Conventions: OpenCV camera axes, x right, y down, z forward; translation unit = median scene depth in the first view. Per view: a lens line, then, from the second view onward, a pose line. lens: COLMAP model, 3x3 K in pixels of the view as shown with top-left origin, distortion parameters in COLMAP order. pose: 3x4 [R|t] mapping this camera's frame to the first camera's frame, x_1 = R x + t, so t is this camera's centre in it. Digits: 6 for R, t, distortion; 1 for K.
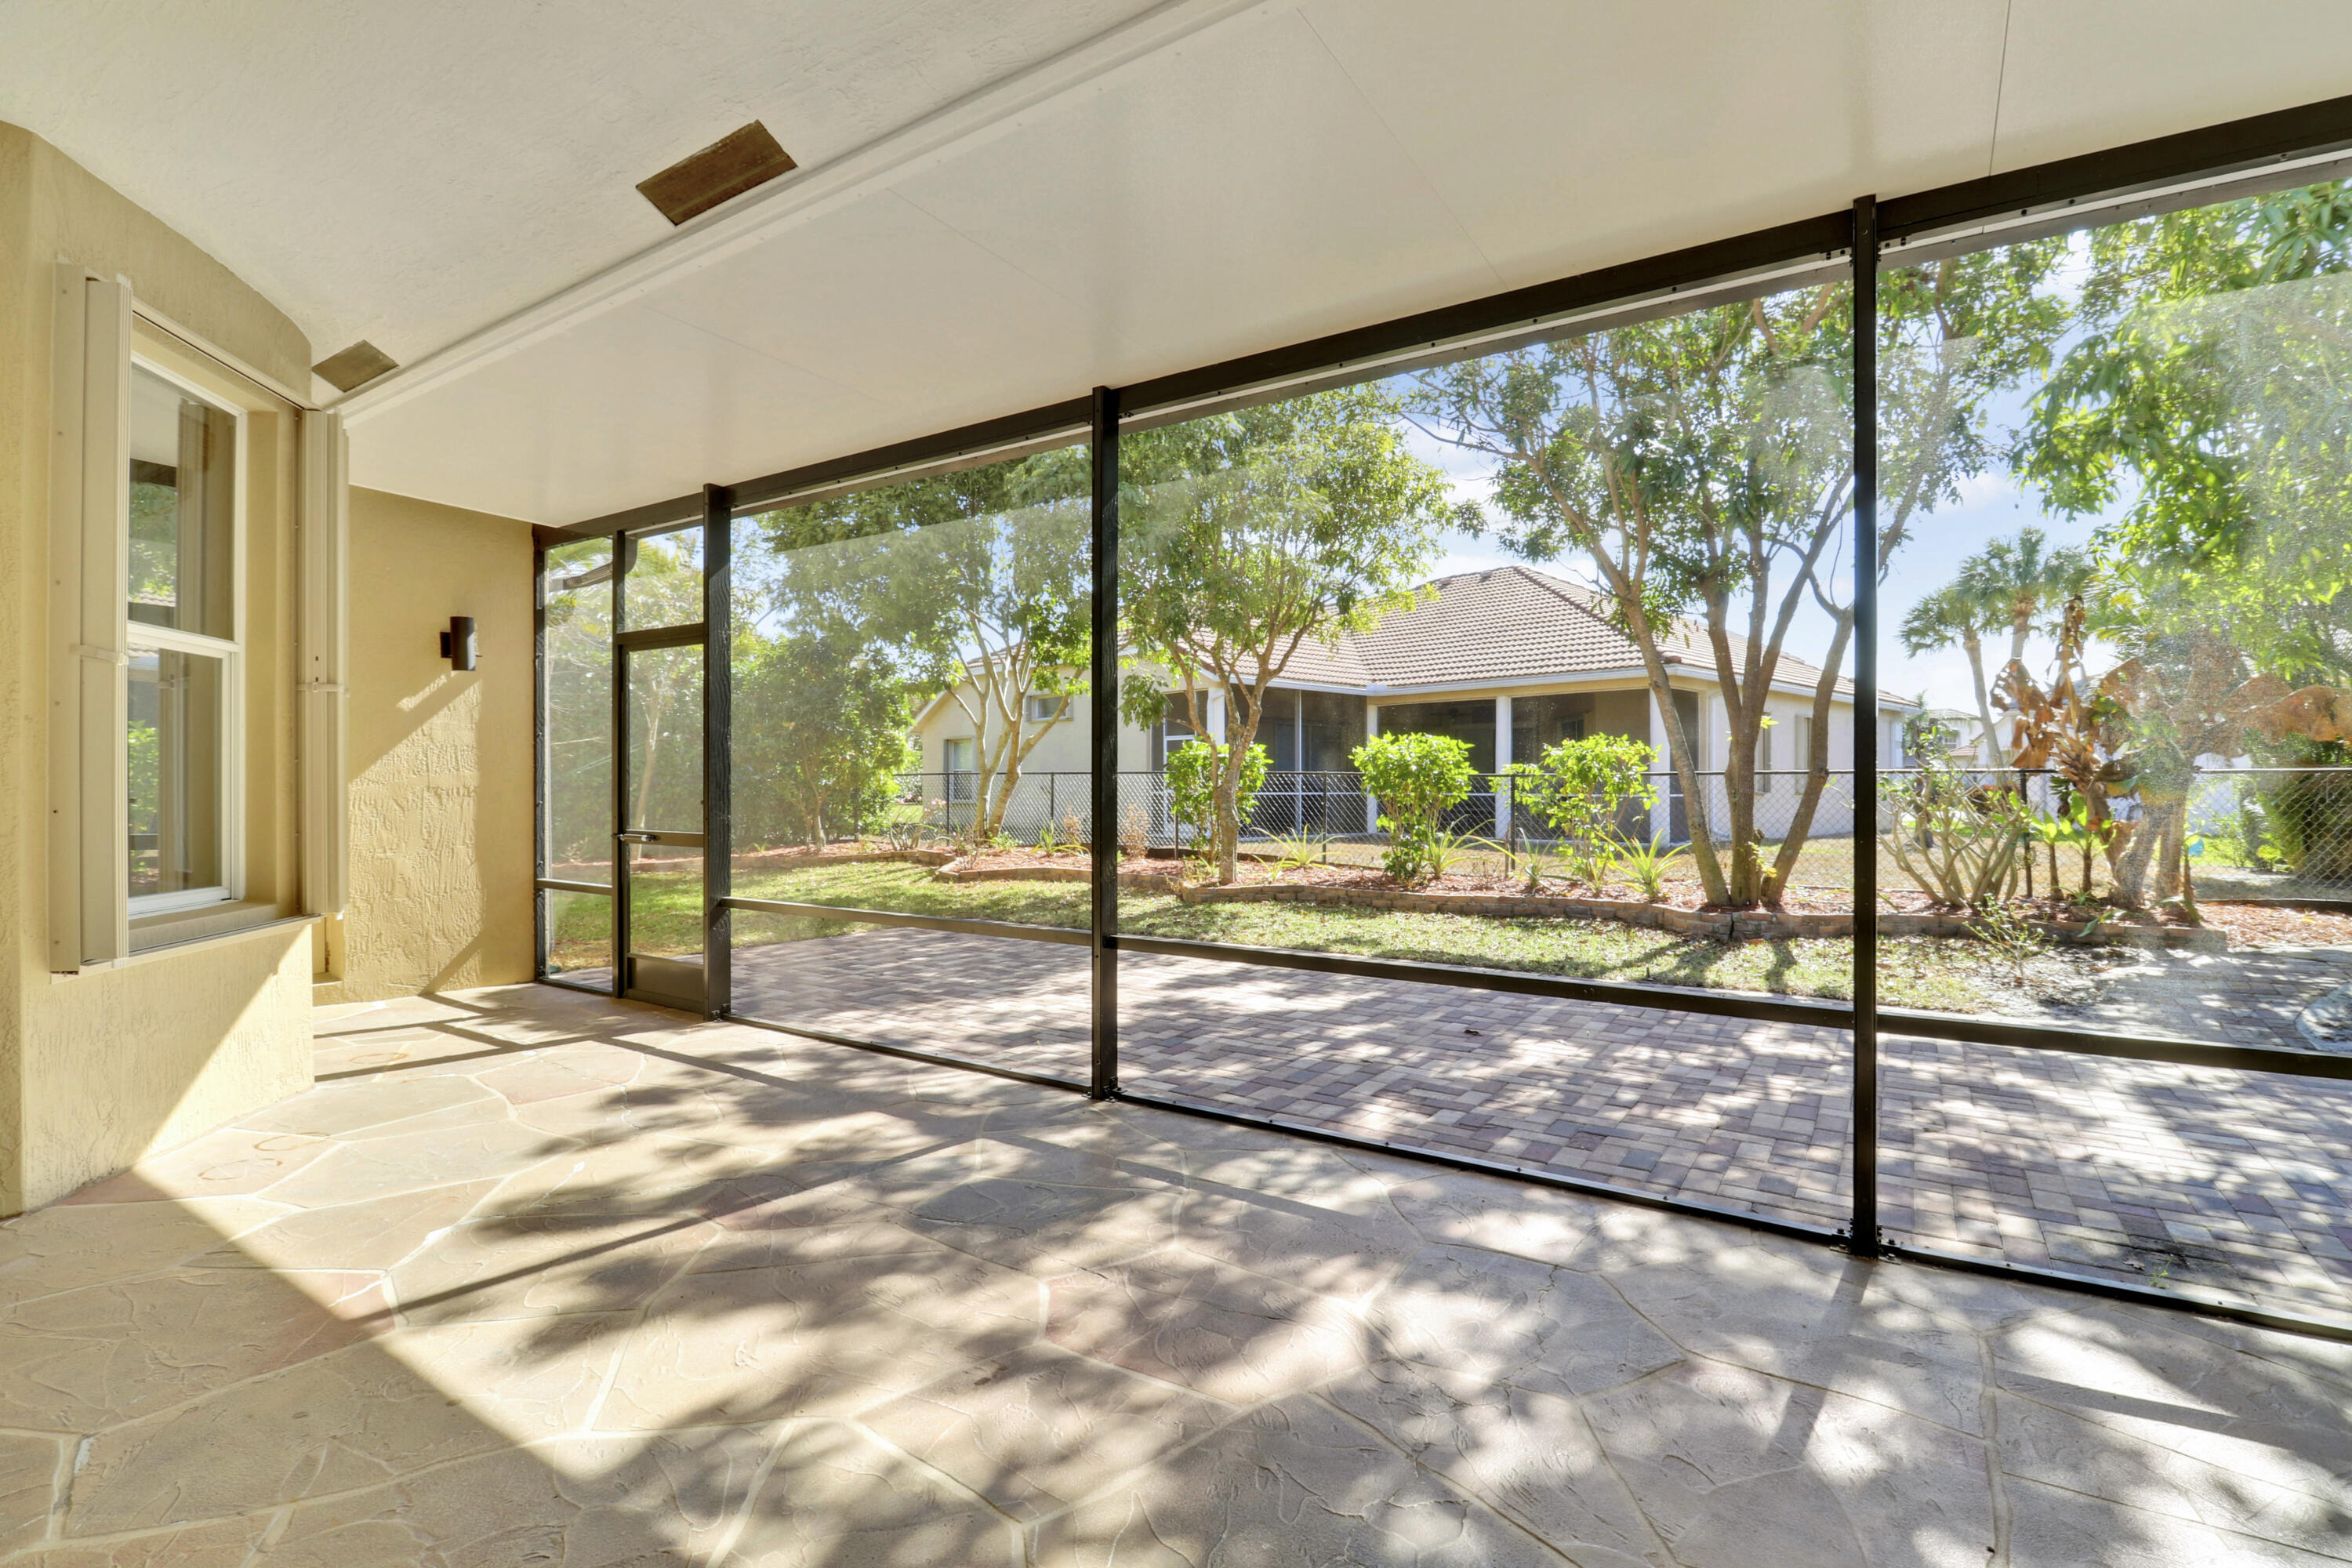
lens RADIAL K [[1041.9, 0, 1177.6], [0, 1041.9, 786.4], [0, 0, 1]] dist [-0.005773, -0.002196]
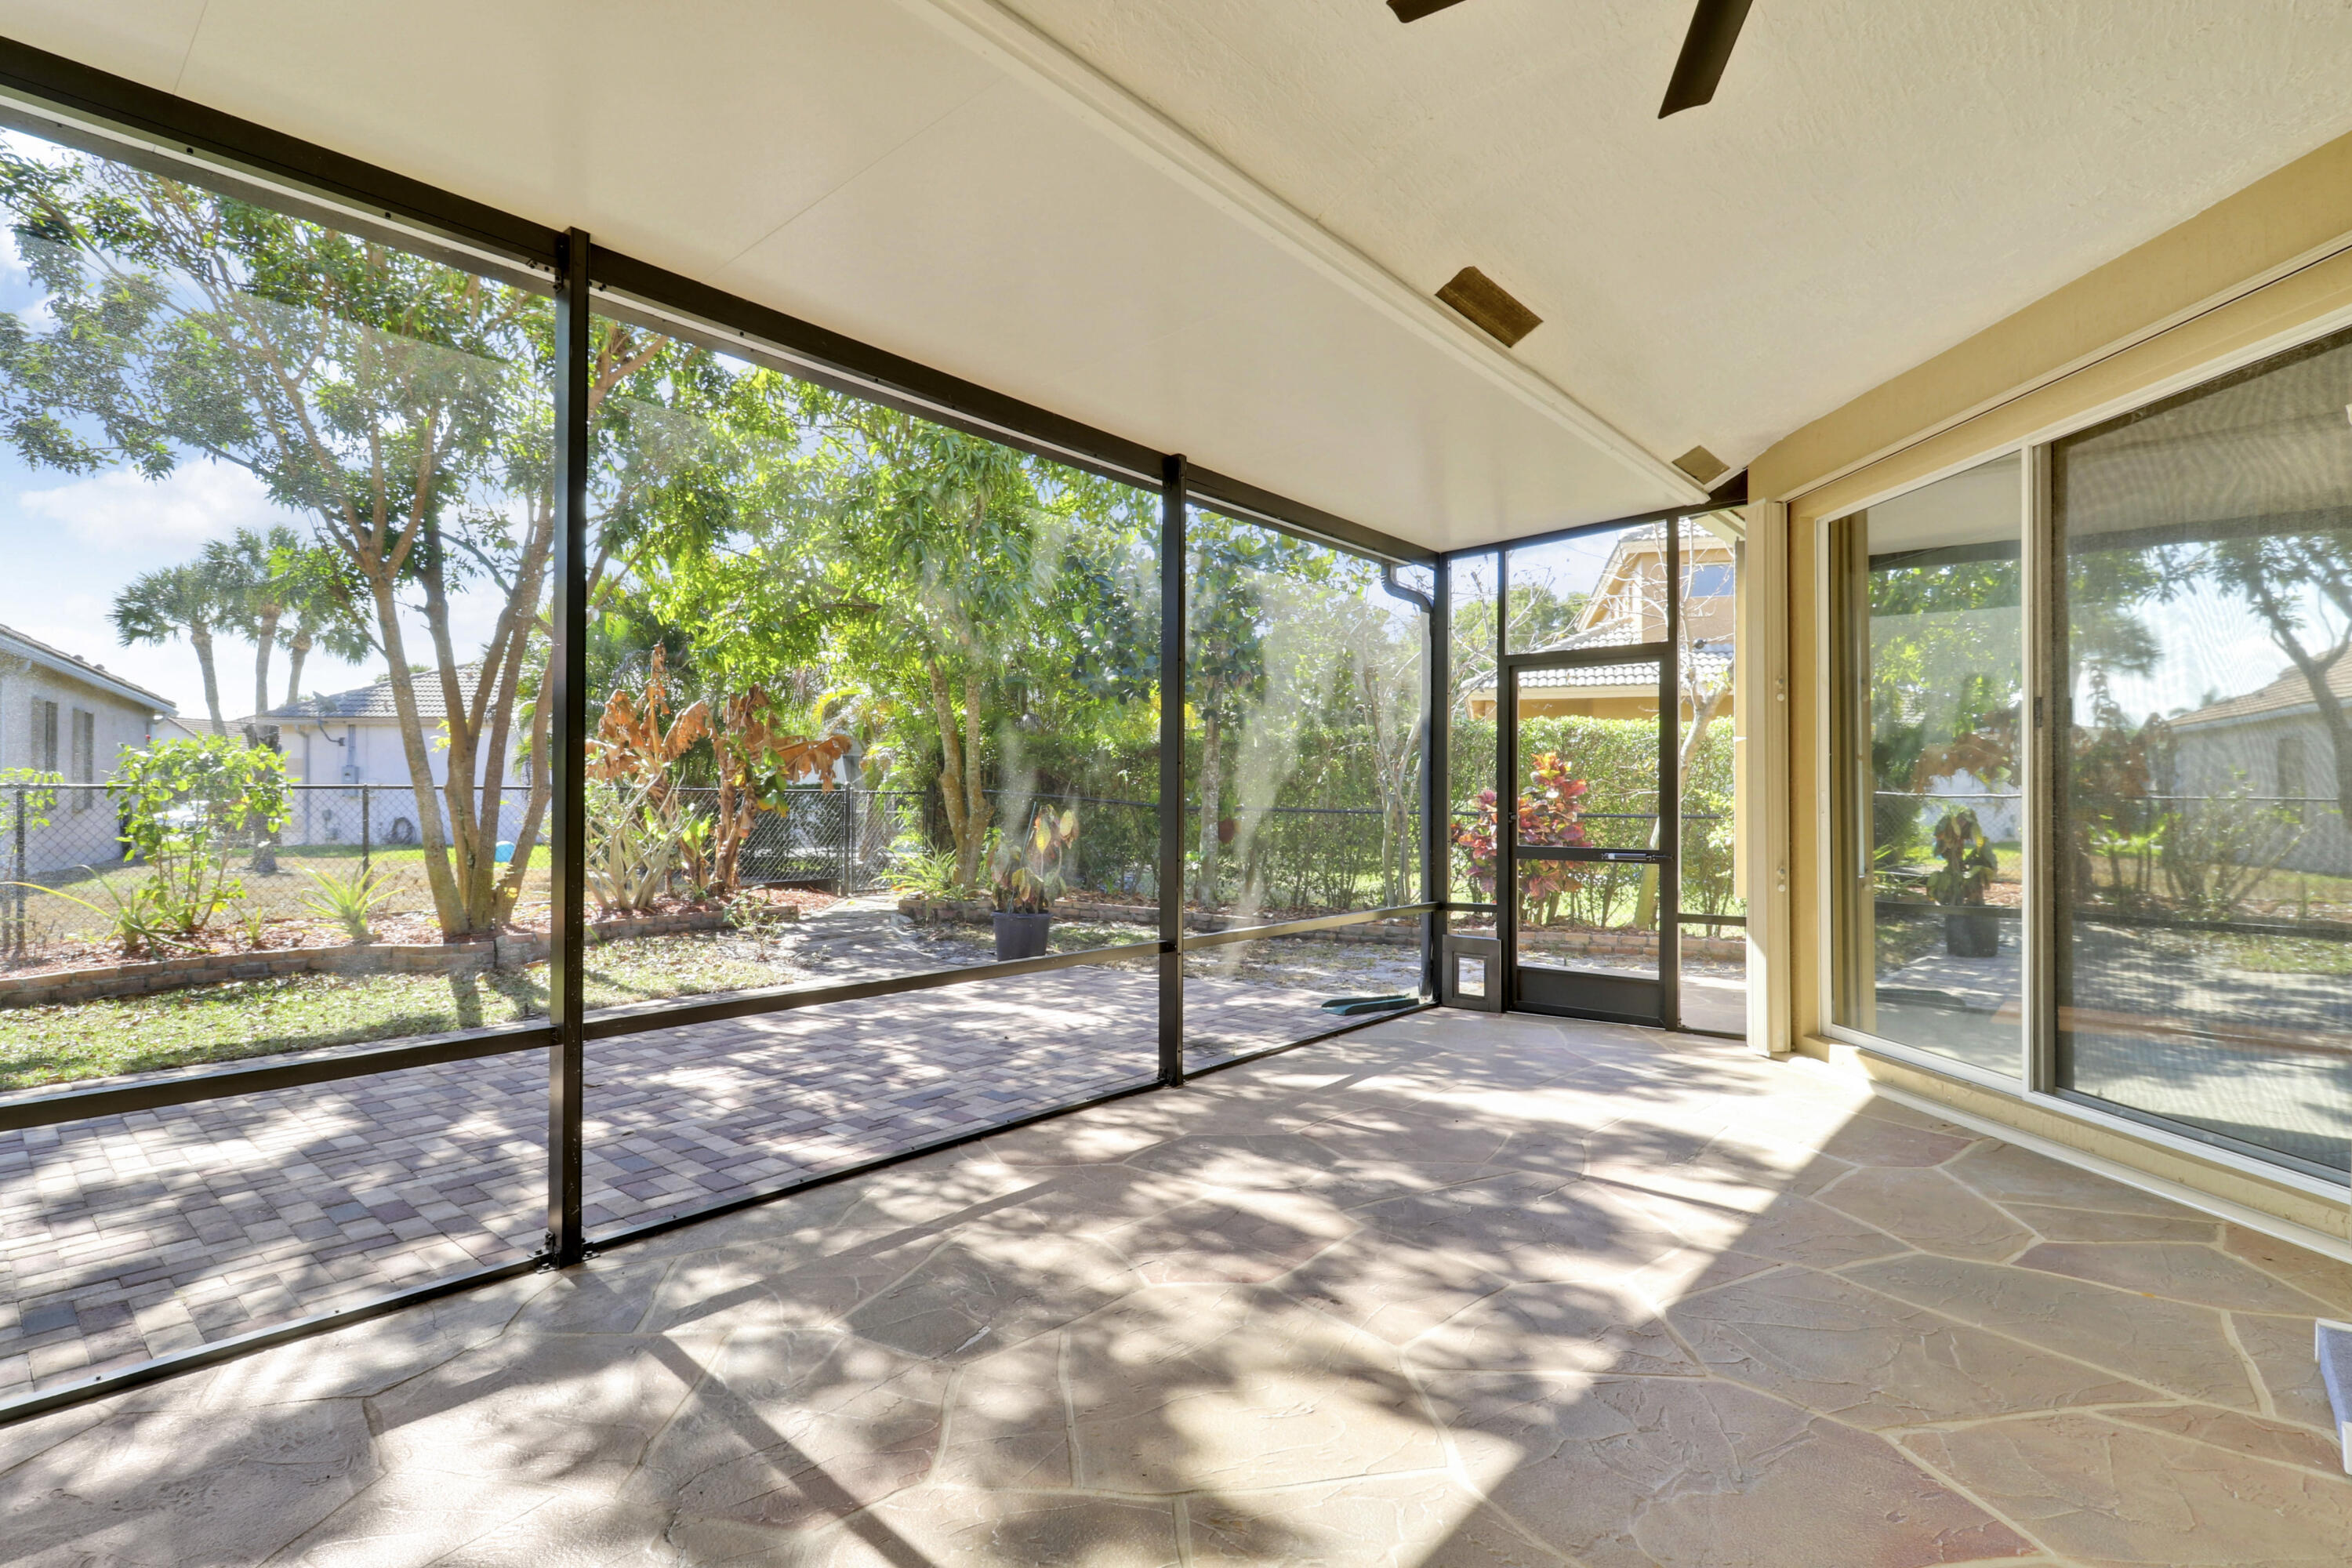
lens RADIAL K [[1136.2, 0, 1176.4], [0, 1136.2, 780.9], [0, 0, 1]] dist [0.025141, -0.000541]
pose [[0.160516, 0.008531, 0.986996, -1.020941], [0.009792, 0.999900, -0.010235, -0.006563], [-0.986985, 0.011308, 0.160417, 0.649078]]
